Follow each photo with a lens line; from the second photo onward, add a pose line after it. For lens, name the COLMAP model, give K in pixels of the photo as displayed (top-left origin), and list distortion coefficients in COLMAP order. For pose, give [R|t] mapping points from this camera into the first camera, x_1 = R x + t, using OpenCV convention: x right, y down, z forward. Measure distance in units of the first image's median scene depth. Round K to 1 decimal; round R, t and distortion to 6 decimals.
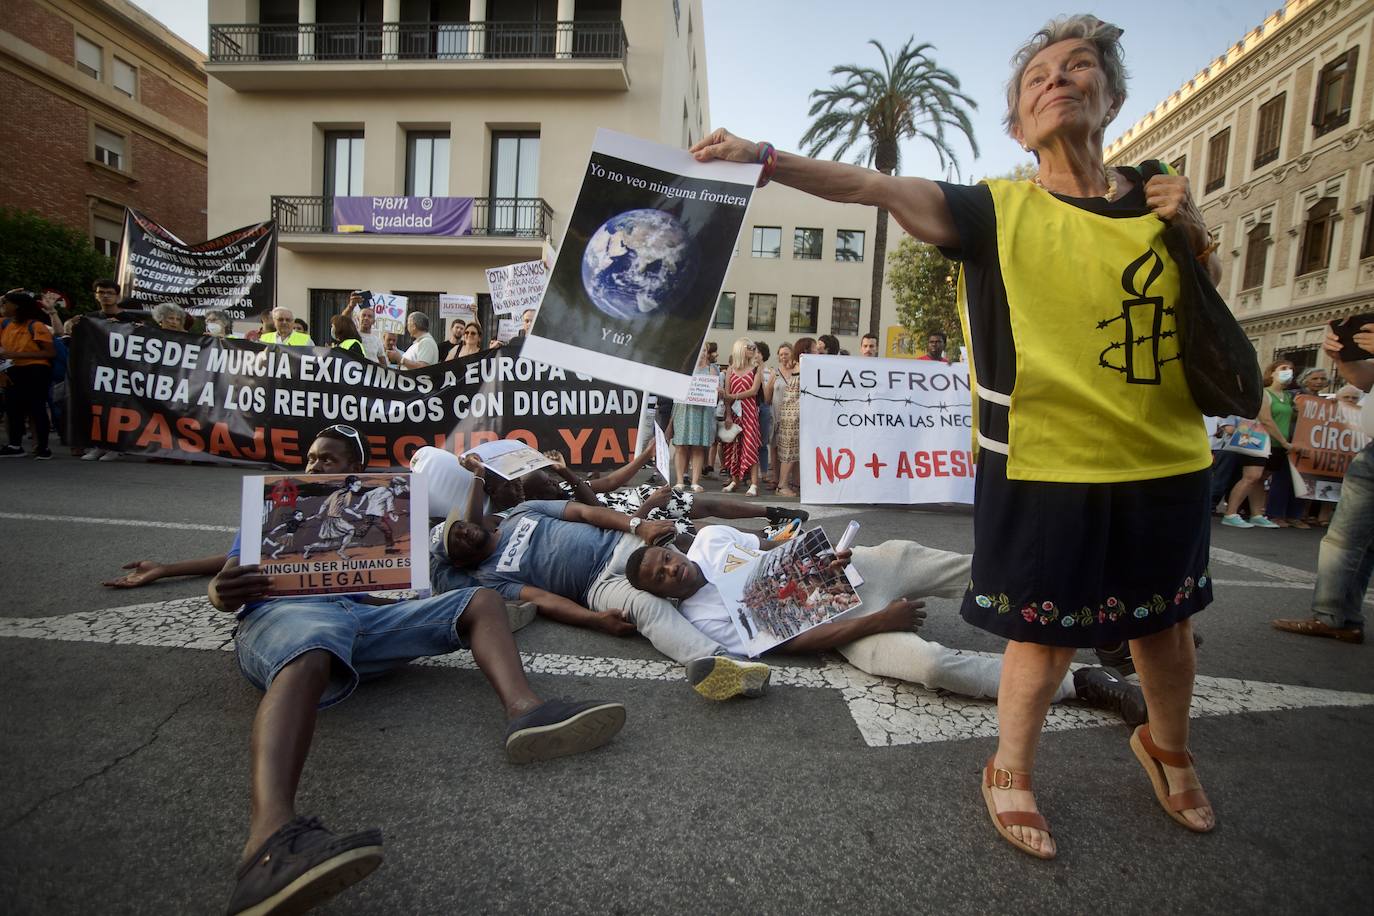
lens RADIAL K [[592.0, 0, 673.9], [0, 592.0, 467.3], [0, 0, 1]] dist [-0.035681, 0.008907]
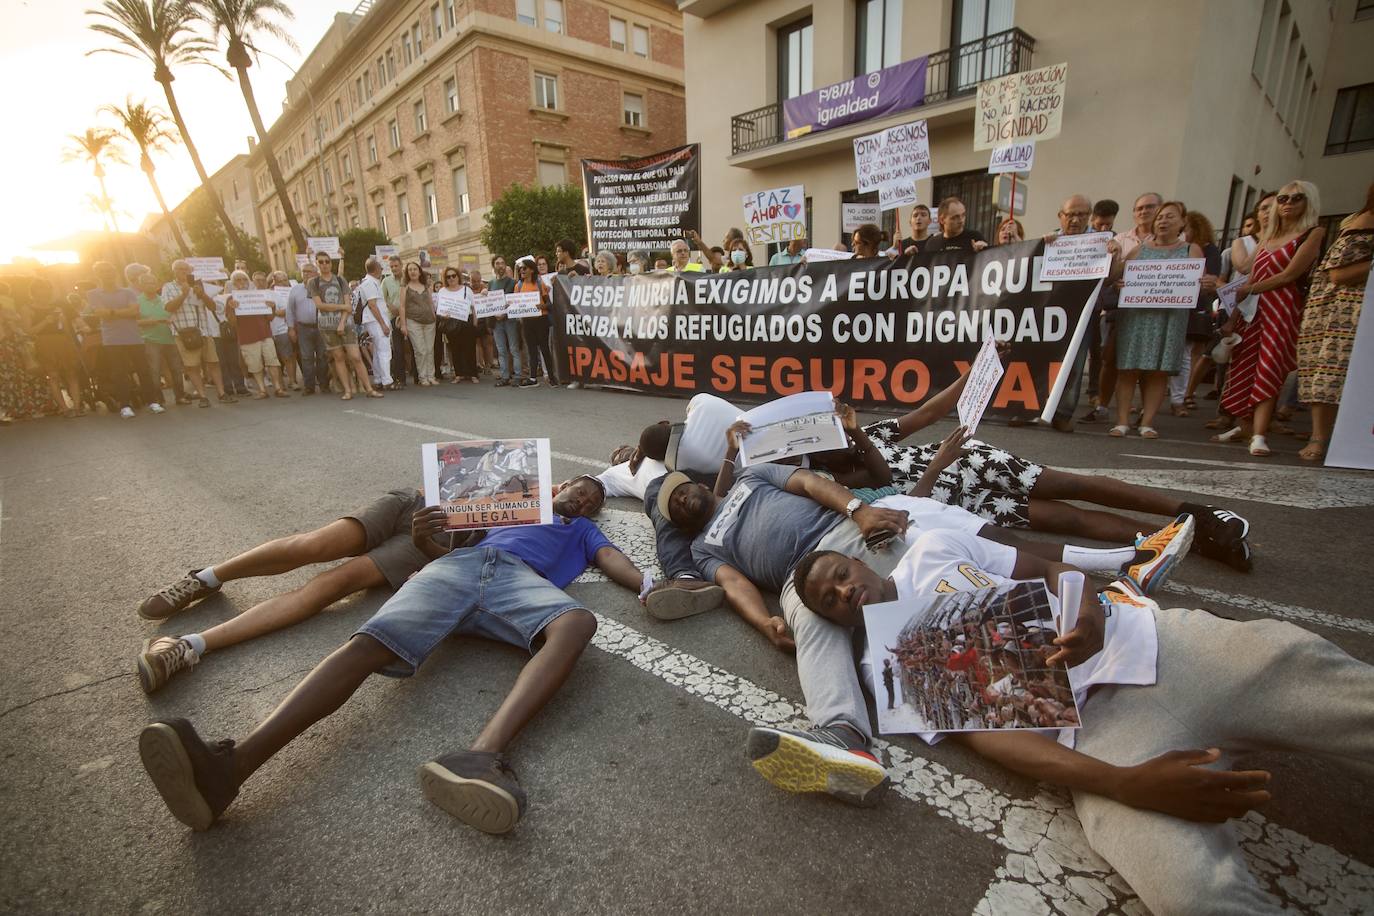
lens RADIAL K [[634.3, 0, 685.0], [0, 634.3, 490.0], [0, 0, 1]] dist [-0.043146, 0.001711]
pose [[0.737714, 0.104339, -0.667001, 0.127533], [0.018671, 0.984454, 0.174649, -0.029077], [0.674855, -0.141295, 0.724298, 0.114687]]
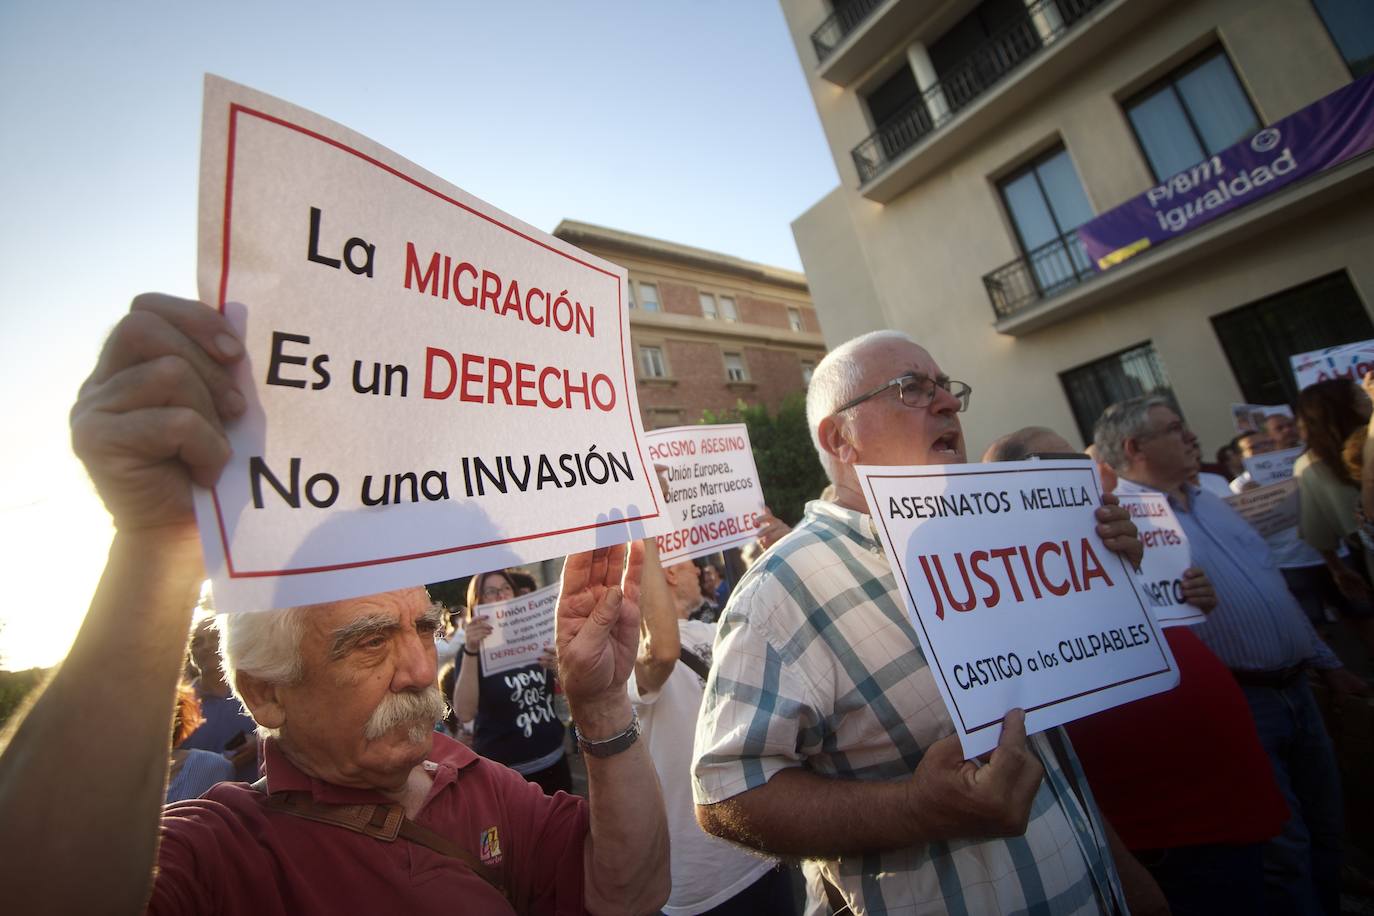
lens RADIAL K [[592.0, 0, 678.2], [0, 592.0, 444.8], [0, 0, 1]] dist [-0.035681, 0.008907]
pose [[0.649144, -0.354809, -0.672847, -1.254571], [0.187165, 0.931858, -0.310821, -0.248537], [0.737280, 0.075835, 0.671318, 0.515942]]
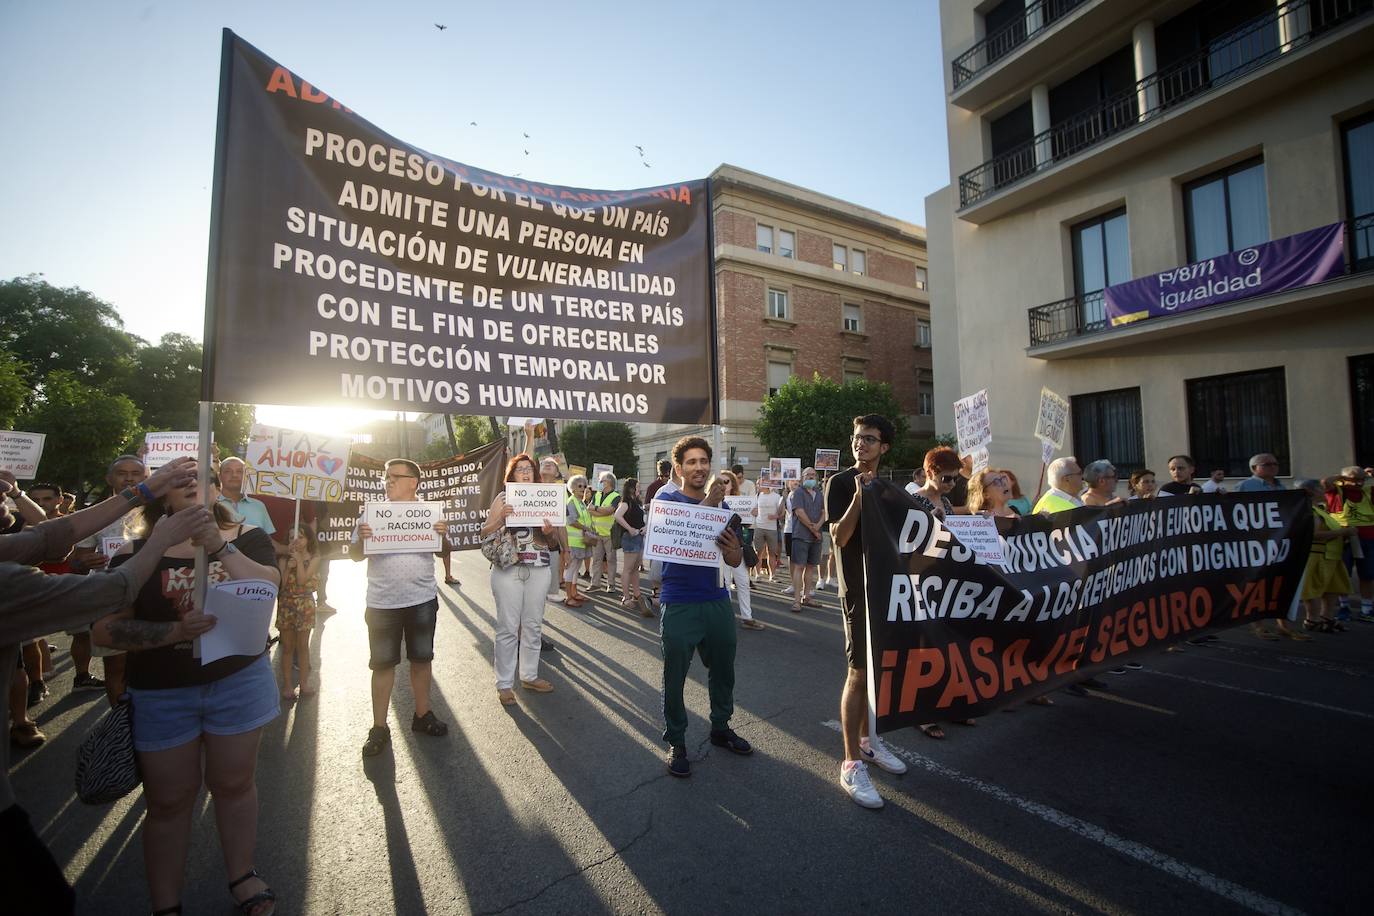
lens RADIAL K [[592.0, 0, 693.3], [0, 592.0, 436.6], [0, 0, 1]] dist [-0.035681, 0.008907]
pose [[0.562730, -0.137570, -0.815113, -0.602988], [-0.030654, 0.981904, -0.186882, -0.156556], [0.826072, 0.130150, 0.548330, 0.090804]]
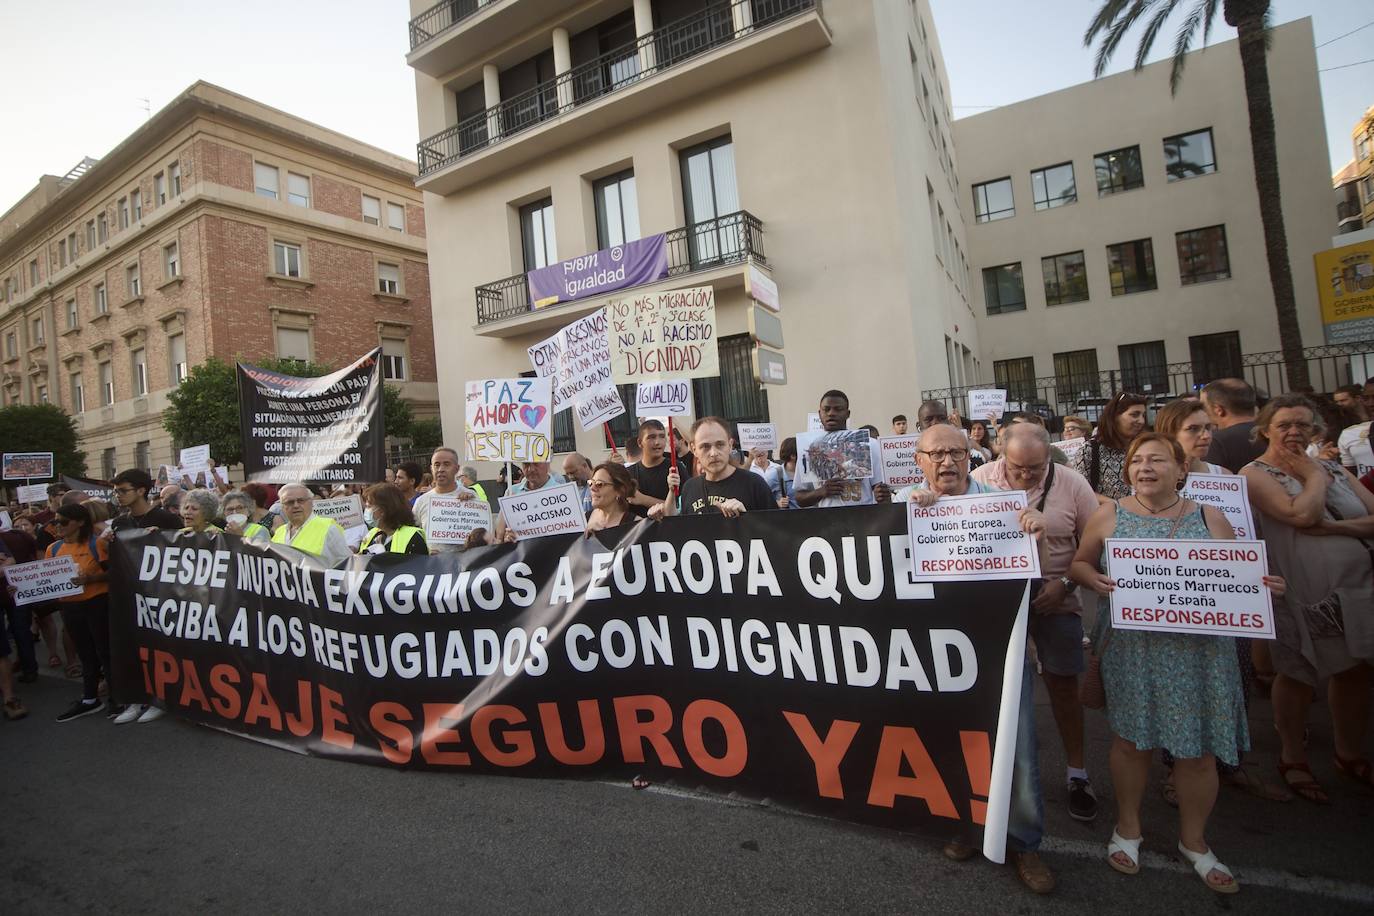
lens RADIAL K [[617.9, 0, 660.4], [0, 617.9, 432.1], [0, 0, 1]] dist [-0.047916, 0.006839]
pose [[0.894816, -0.144934, -0.422253, -0.048001], [0.109882, 0.988239, -0.106347, -0.212118], [0.432701, 0.048763, 0.900218, 0.538045]]
